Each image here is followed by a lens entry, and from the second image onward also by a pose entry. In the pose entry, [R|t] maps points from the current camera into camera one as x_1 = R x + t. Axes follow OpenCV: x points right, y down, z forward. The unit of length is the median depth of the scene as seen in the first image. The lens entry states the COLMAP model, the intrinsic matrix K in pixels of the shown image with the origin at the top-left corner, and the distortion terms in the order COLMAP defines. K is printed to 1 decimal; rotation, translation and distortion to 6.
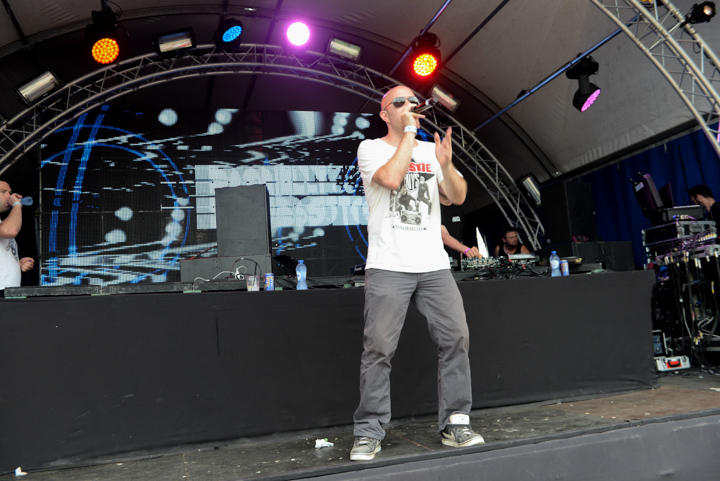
lens RADIAL K [[558.7, 0, 360.0], [0, 558.7, 240.5], [0, 0, 1]] dist [0.004472, 0.005791]
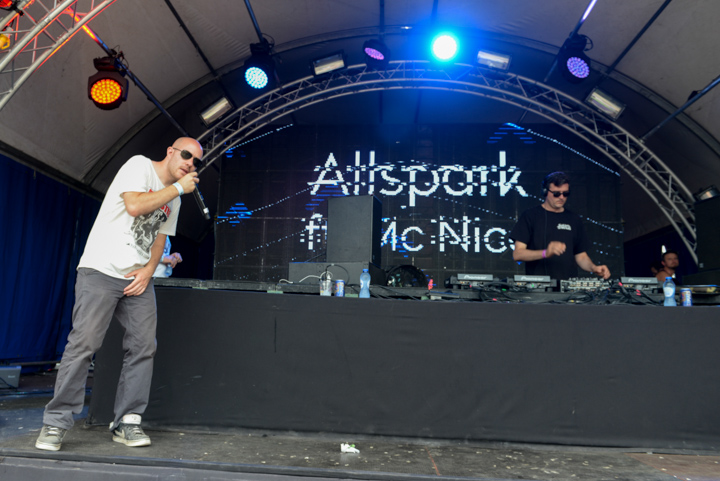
lens RADIAL K [[551.9, 0, 360.0], [0, 551.9, 240.5], [0, 0, 1]] dist [-0.018025, -0.007671]
pose [[0.930974, 0.041939, -0.362668, 0.138610], [-0.048132, 0.998809, -0.008052, -0.005017], [0.361898, 0.024952, 0.931884, 0.026249]]
